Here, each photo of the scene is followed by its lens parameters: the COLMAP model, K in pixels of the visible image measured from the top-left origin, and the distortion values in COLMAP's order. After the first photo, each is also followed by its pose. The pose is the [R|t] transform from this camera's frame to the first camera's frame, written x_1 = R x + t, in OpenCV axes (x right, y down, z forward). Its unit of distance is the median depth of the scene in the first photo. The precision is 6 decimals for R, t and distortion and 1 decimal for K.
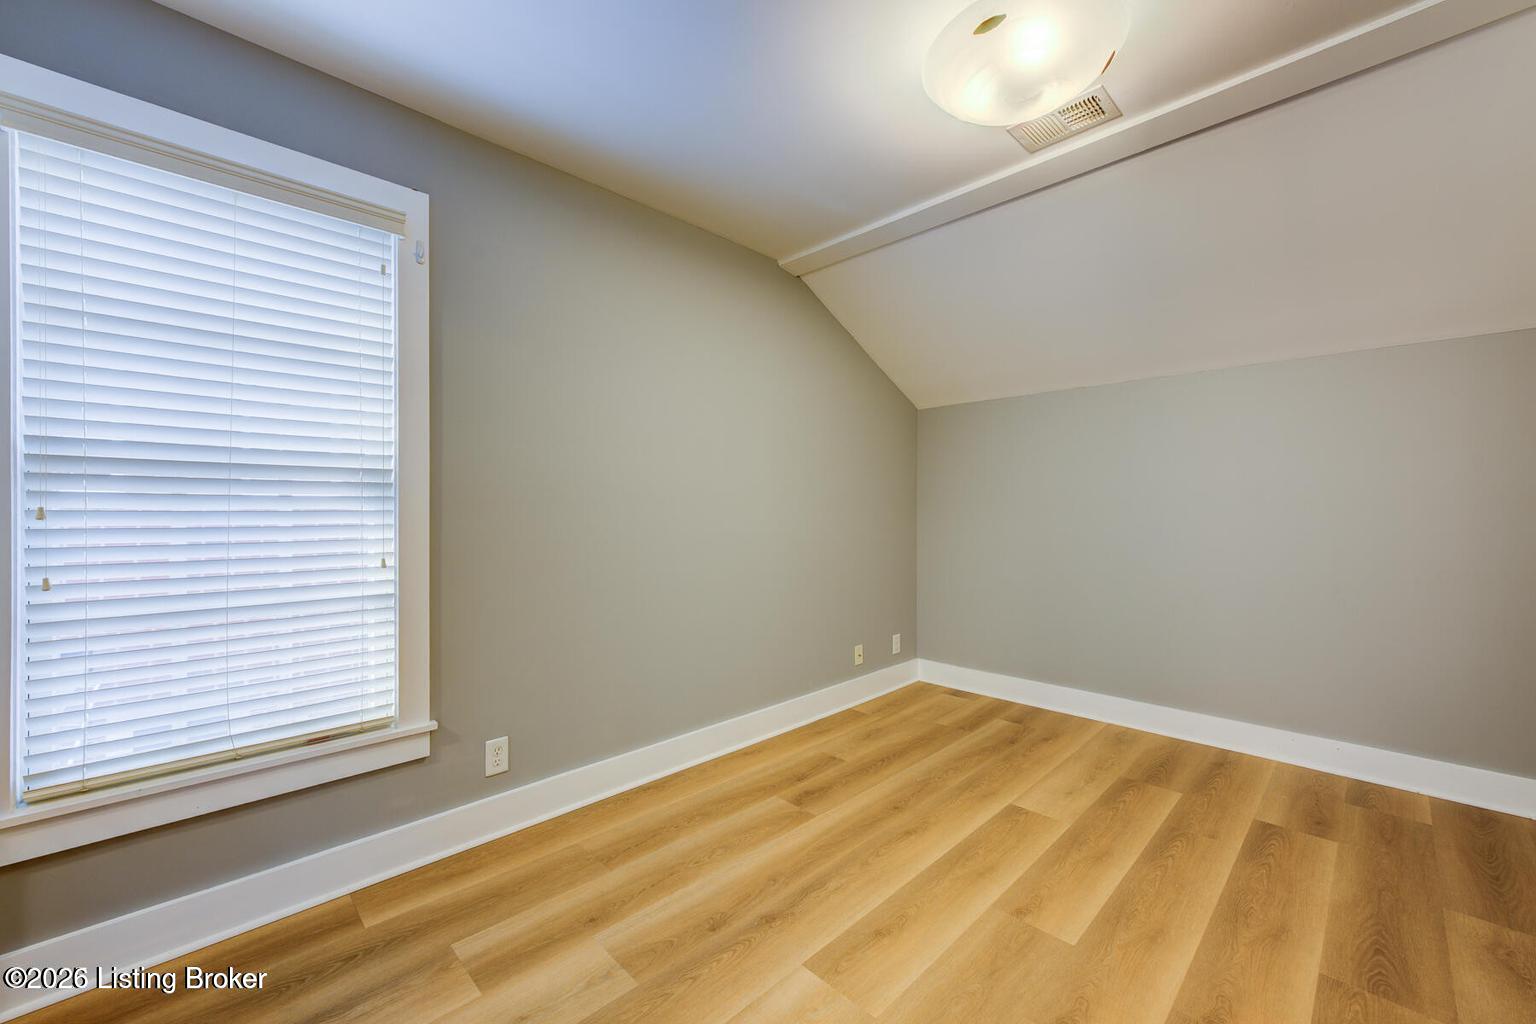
lens RADIAL K [[612.4, 0, 768.0], [0, 612.4, 512.0], [0, 0, 1]] dist [-0.000944, 0.000460]
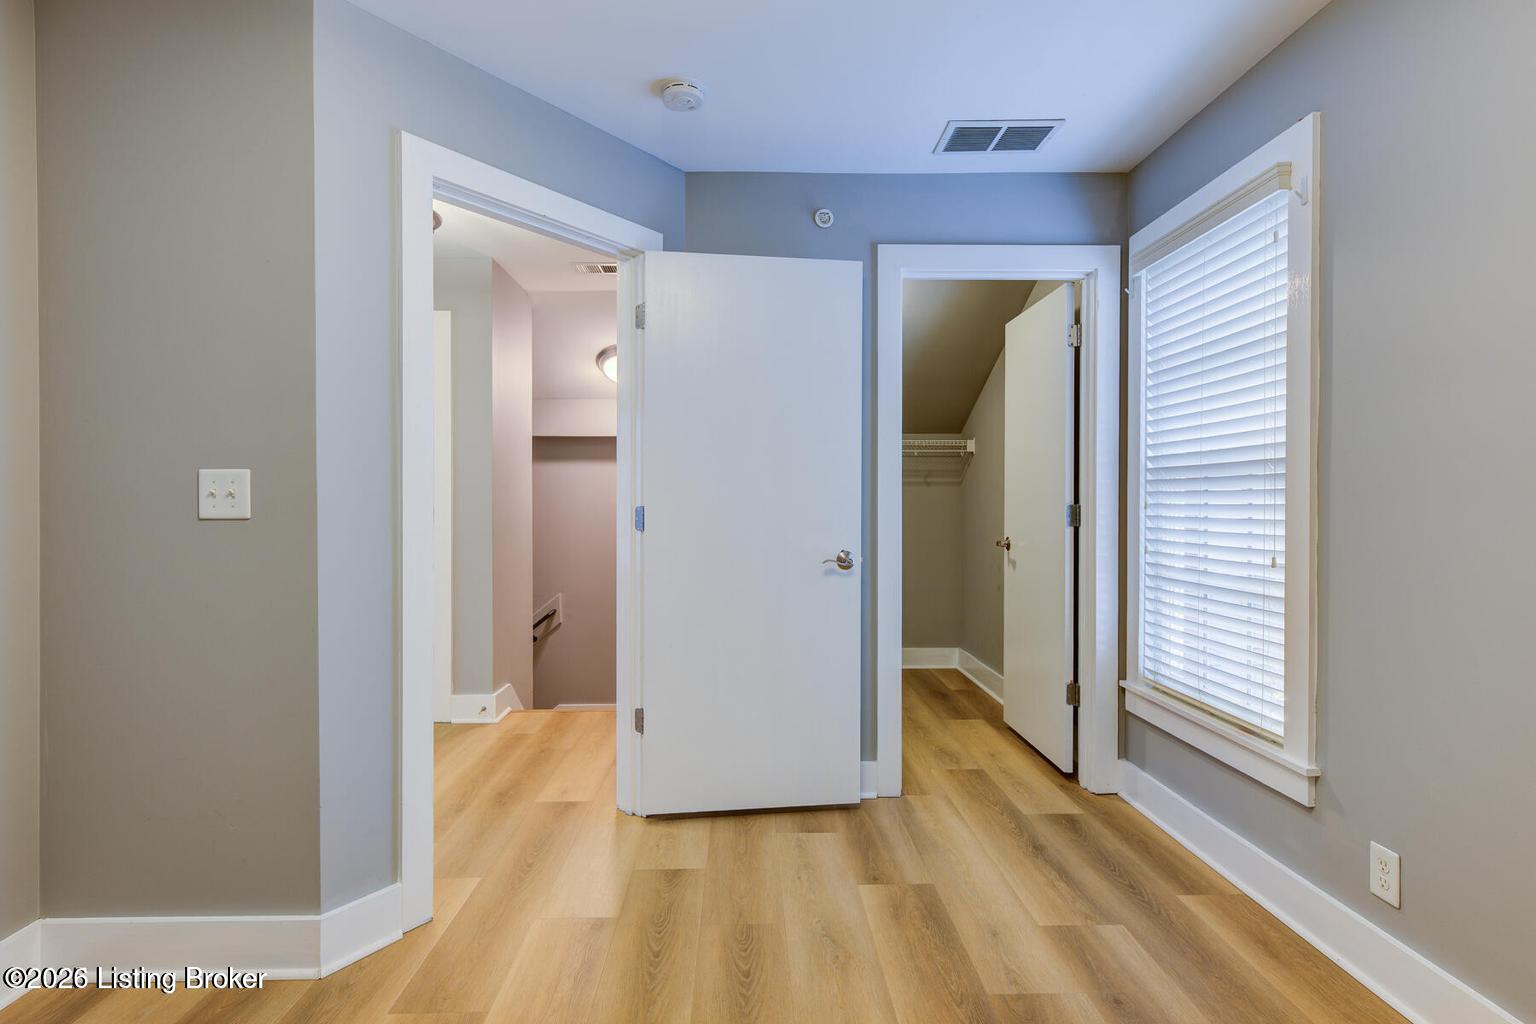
lens RADIAL K [[766.1, 0, 765.5], [0, 766.1, 493.9], [0, 0, 1]] dist [0.001535, 0.000209]
pose [[-0.677460, -0.009118, -0.735503, 0.498402], [-0.005105, 0.999957, -0.007694, -0.003882], [0.735542, -0.001458, -0.677477, 0.842919]]
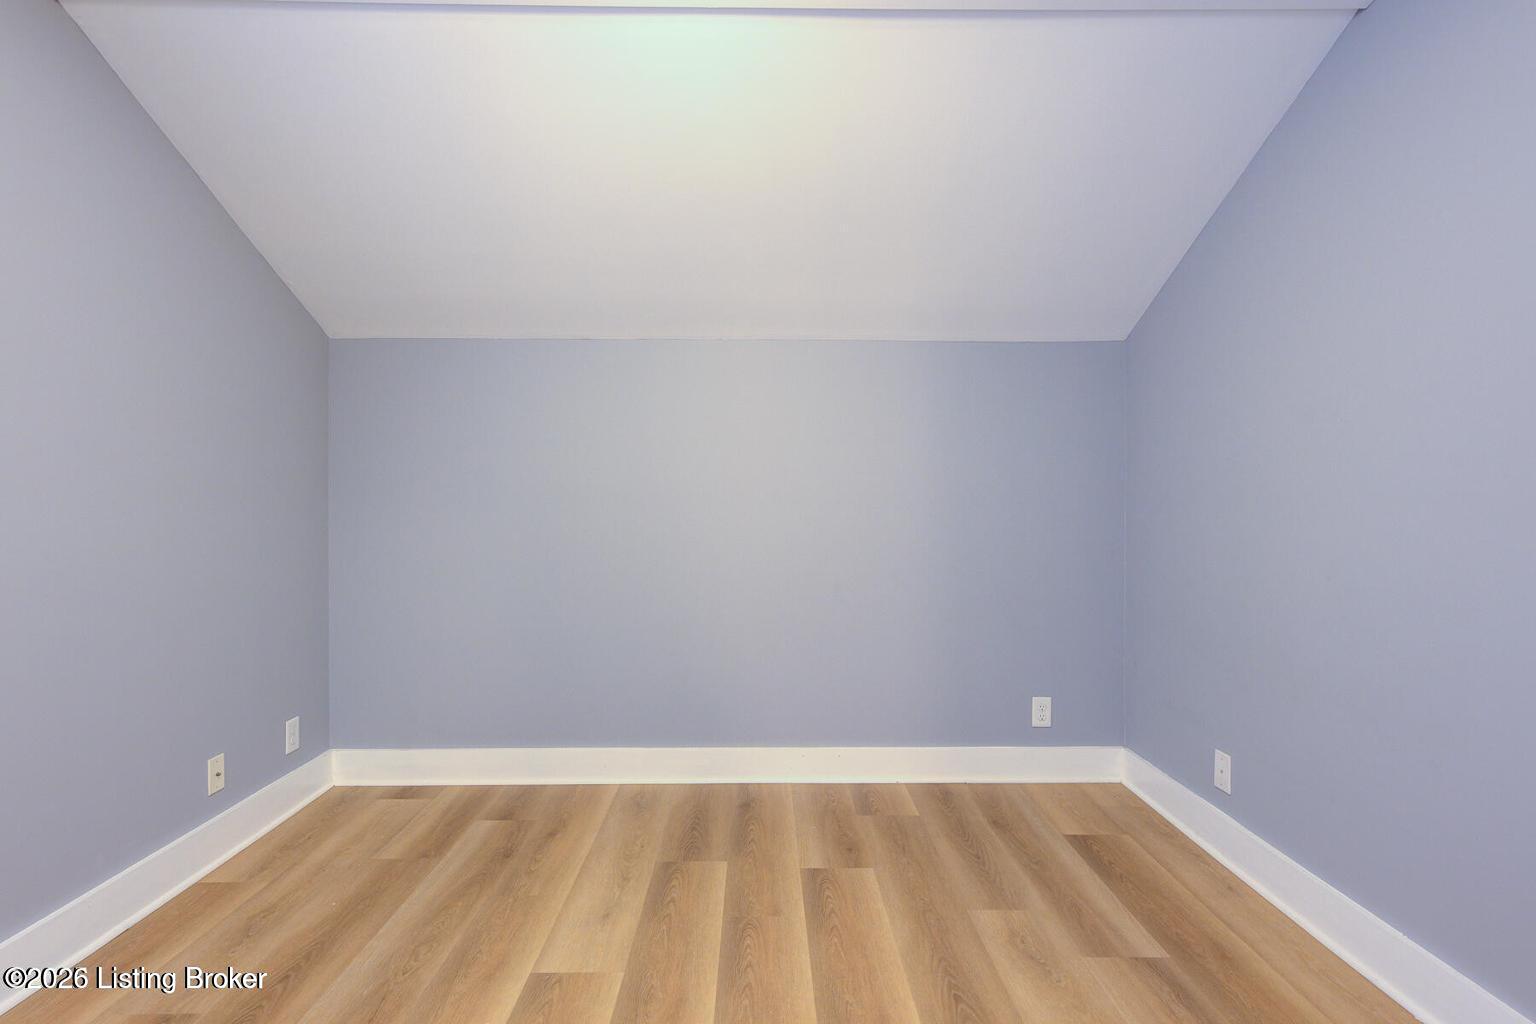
lens RADIAL K [[750.6, 0, 768.0], [0, 750.6, 512.0], [0, 0, 1]] dist [0.006294, 0.000388]
pose [[0.688972, -0.006228, 0.724761, 0.004879], [0.001053, 0.999971, 0.007592, -0.003097], [-0.724787, -0.004467, 0.688959, 0.260815]]
